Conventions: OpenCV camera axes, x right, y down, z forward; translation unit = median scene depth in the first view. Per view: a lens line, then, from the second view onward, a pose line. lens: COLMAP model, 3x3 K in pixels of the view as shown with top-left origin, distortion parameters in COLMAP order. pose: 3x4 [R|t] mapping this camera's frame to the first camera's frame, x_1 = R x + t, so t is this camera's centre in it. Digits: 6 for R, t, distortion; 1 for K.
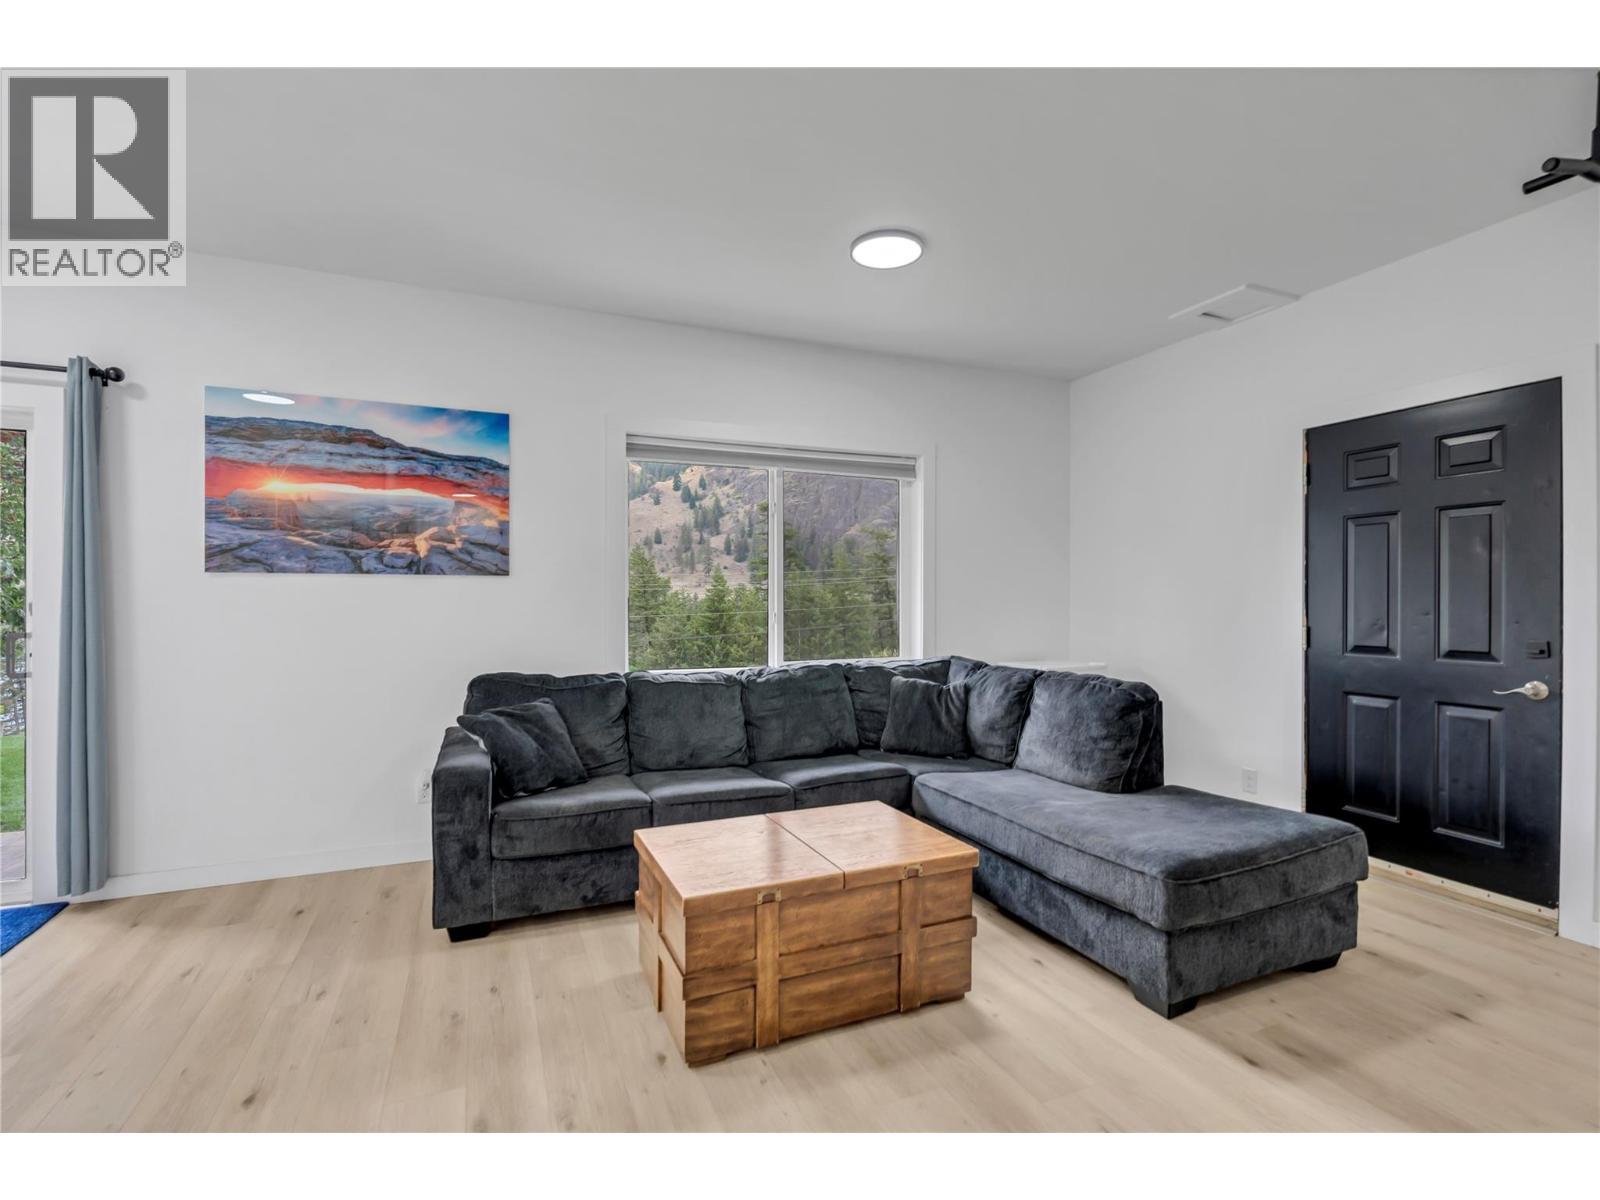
lens RADIAL K [[739.8, 0, 792.9], [0, 739.8, 597.1], [0, 0, 1]] dist [0.000966, 0.002392]
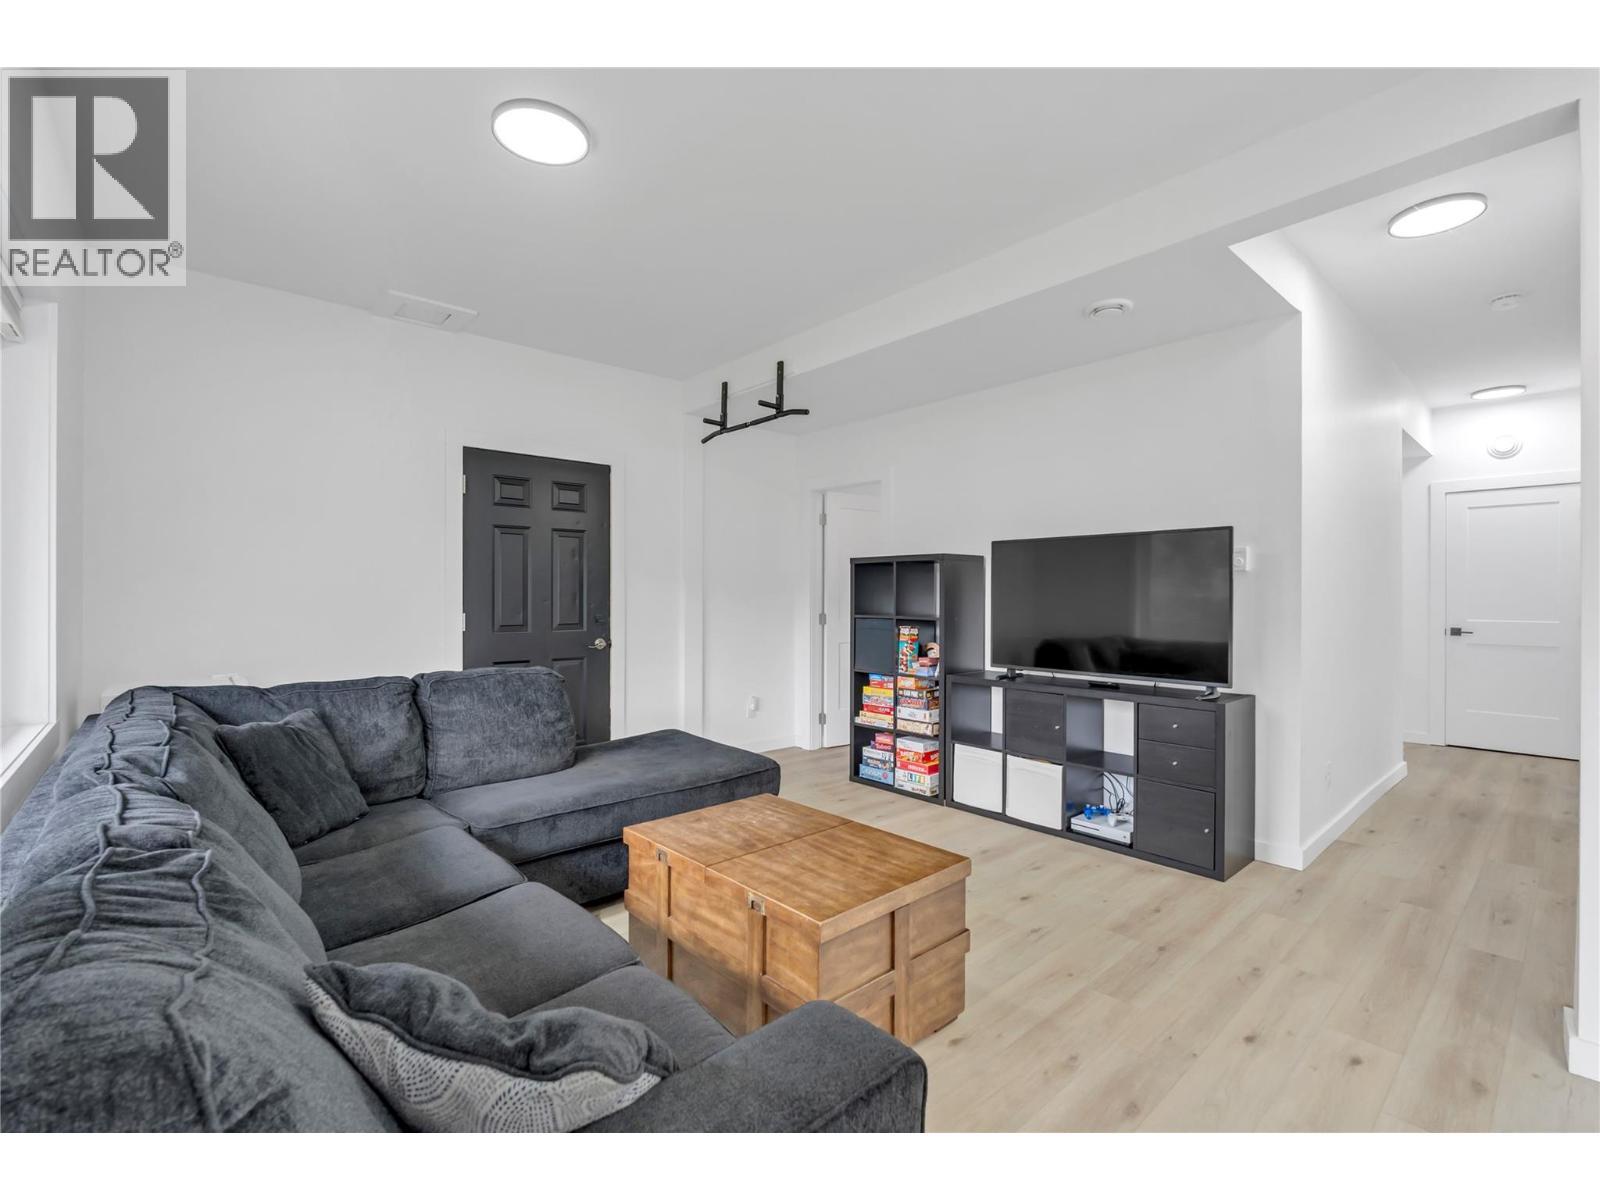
lens RADIAL K [[739.8, 0, 792.7], [0, 739.8, 603.9], [0, 0, 1]] dist [0.000966, 0.002392]
pose [[-0.317602, -0.012608, 0.948140, -0.598015], [-0.007384, 0.999914, 0.010823, 0.007720], [-0.948195, -0.003564, -0.317667, 0.877401]]
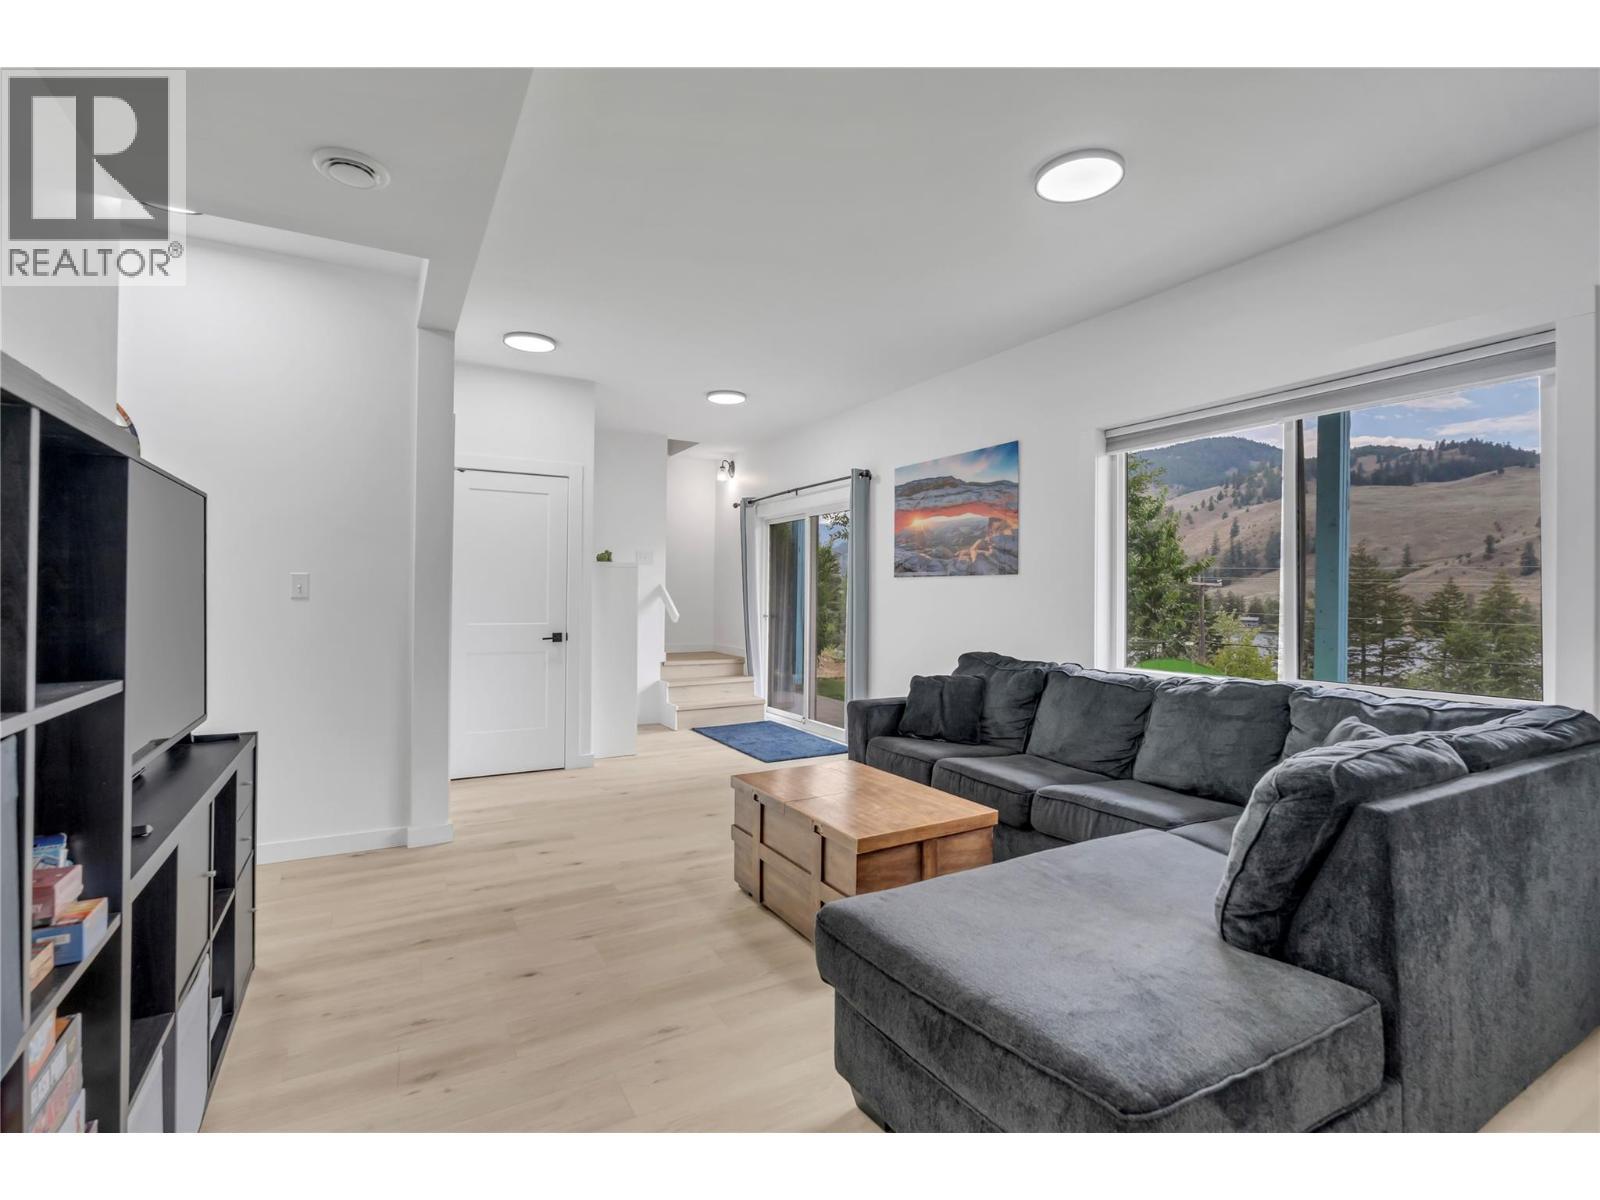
lens RADIAL K [[739.8, 0, 796.9], [0, 739.8, 596.3], [0, 0, 1]] dist [0.000966, 0.002392]
pose [[0.124542, 0.004960, -0.992202, 0.807699], [-0.003829, 0.999982, 0.004518, 0.003228], [0.992207, 0.003236, 0.124558, 0.513852]]
